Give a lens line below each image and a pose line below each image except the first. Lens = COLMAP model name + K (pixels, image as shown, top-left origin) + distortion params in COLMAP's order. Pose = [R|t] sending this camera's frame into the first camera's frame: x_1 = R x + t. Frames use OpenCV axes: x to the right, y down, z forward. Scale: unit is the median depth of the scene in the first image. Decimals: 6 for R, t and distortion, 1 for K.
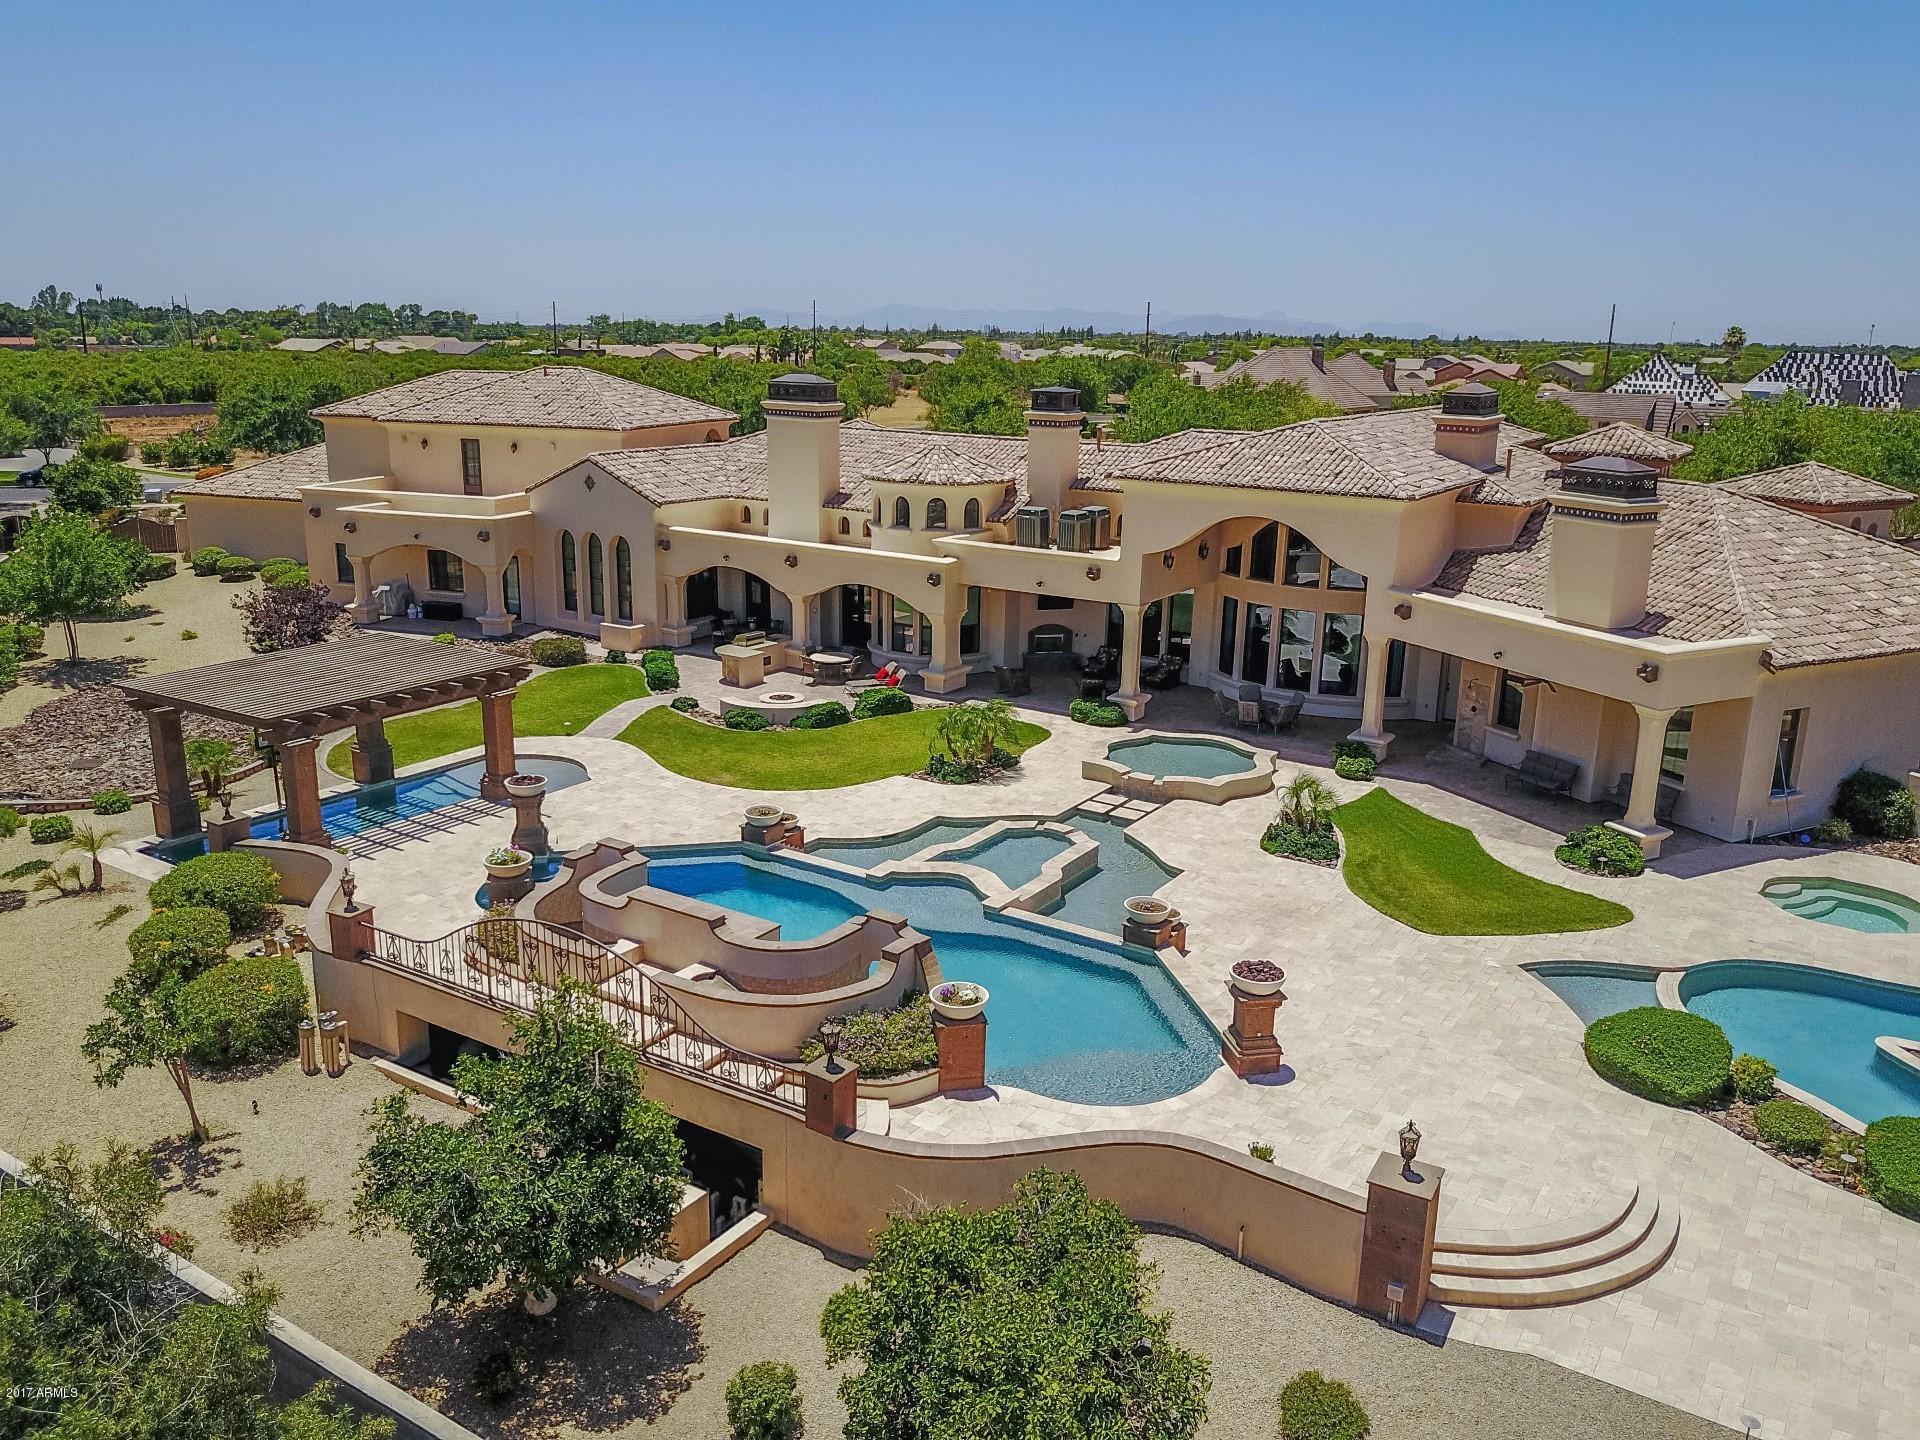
lens RADIAL K [[1495.9, 0, 962.7], [0, 1495.9, 705.4], [0, 0, 1]] dist [-0.000445, -0.004759]
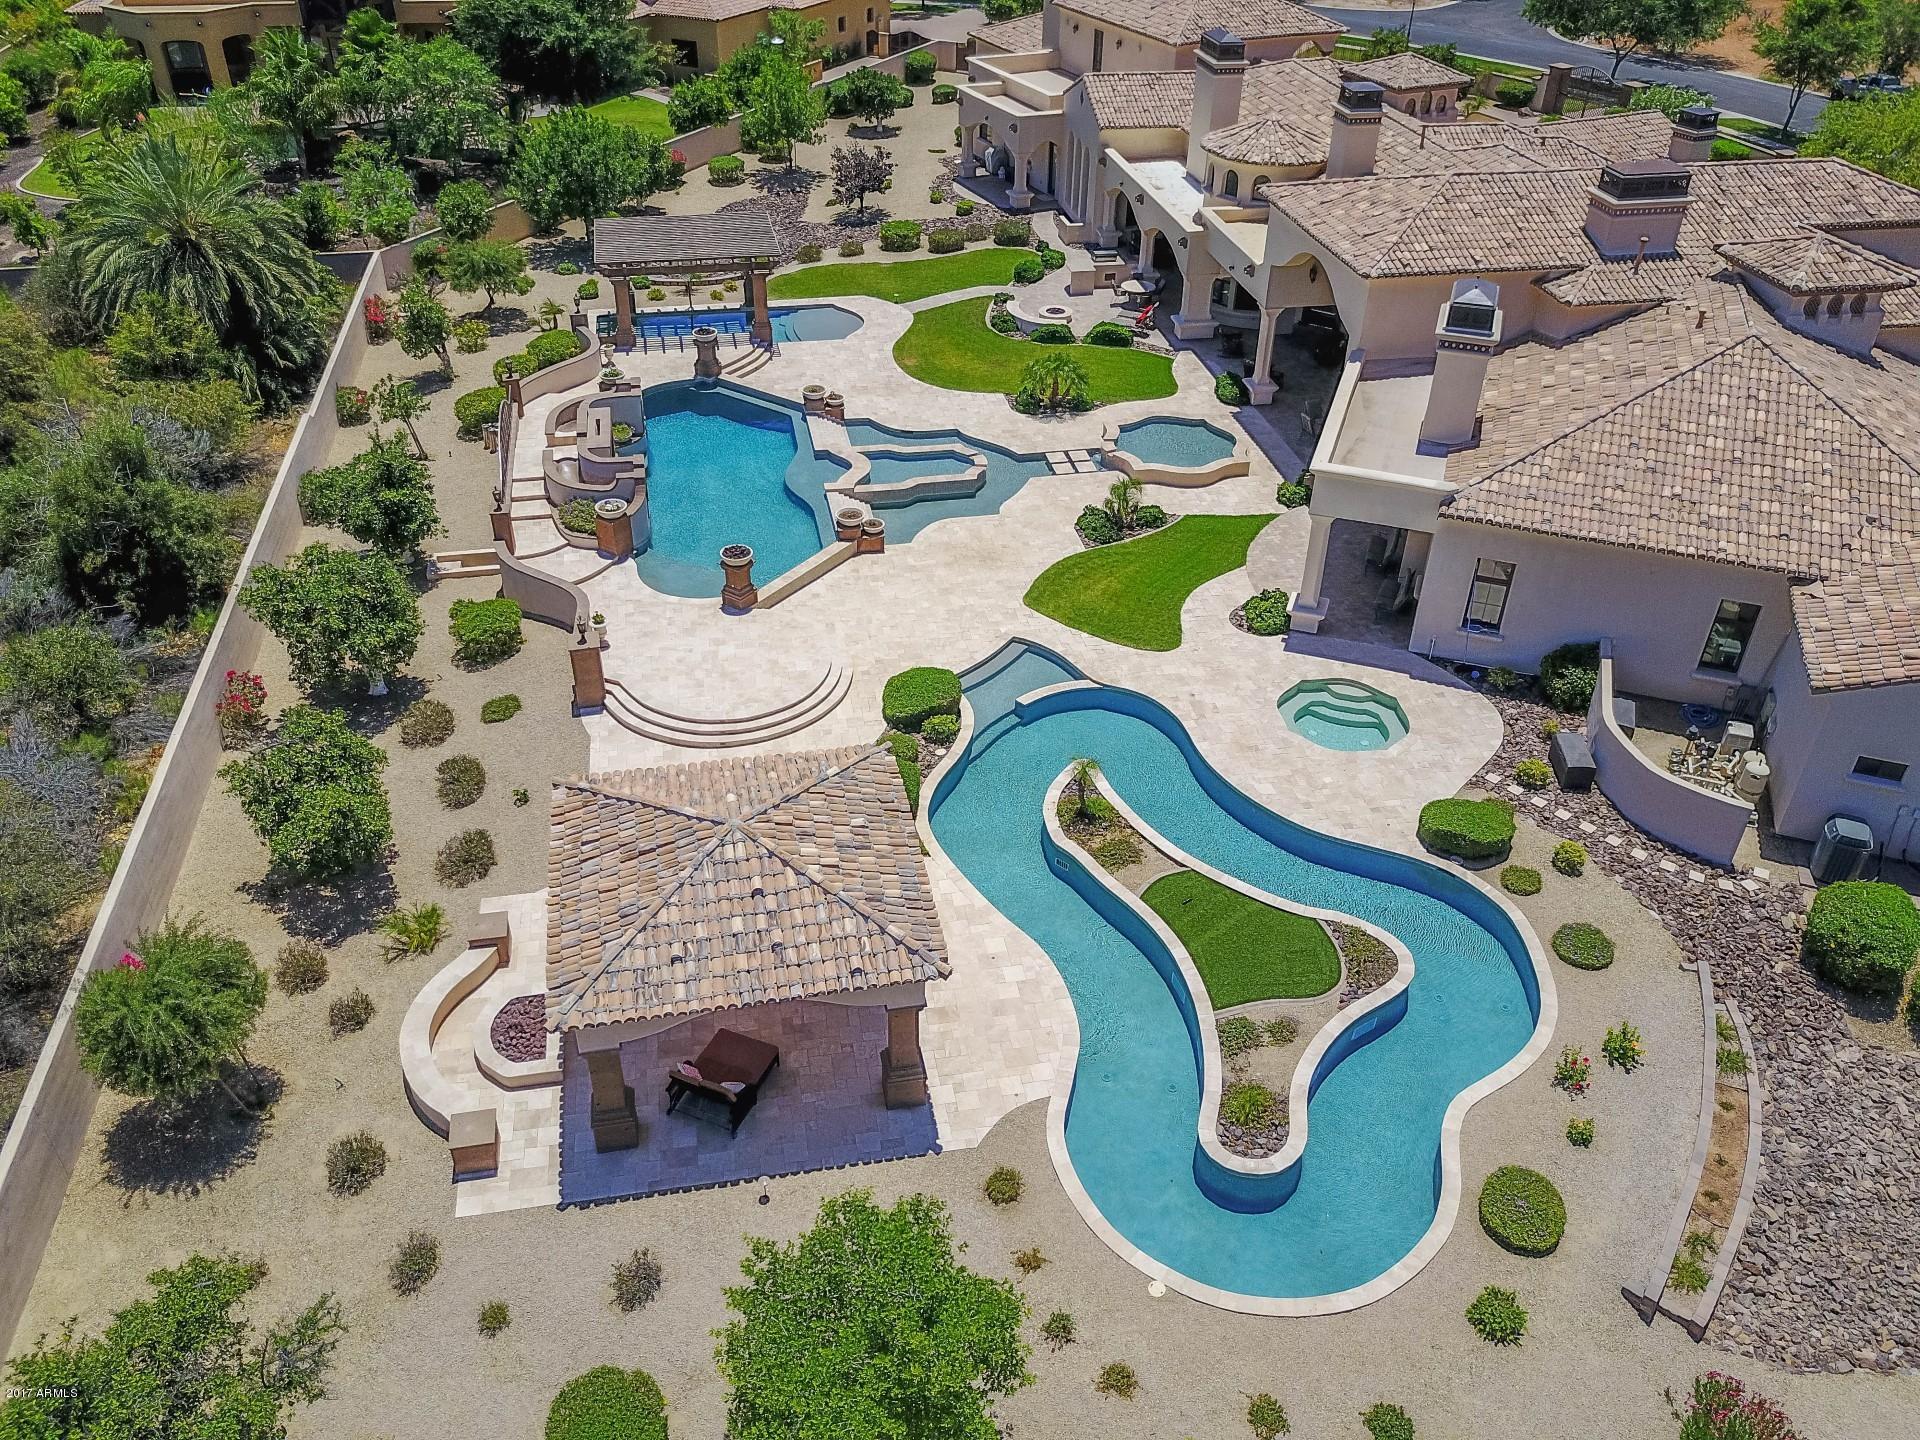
lens RADIAL K [[1495.9, 0, 962.7], [0, 1495.9, 705.4], [0, 0, 1]] dist [-0.000445, -0.004759]
pose [[0.704190, 0.402538, -0.584875, 0.933020], [-0.186816, 0.899776, 0.394340, -0.253528], [0.684993, -0.168426, 0.708814, -0.058638]]
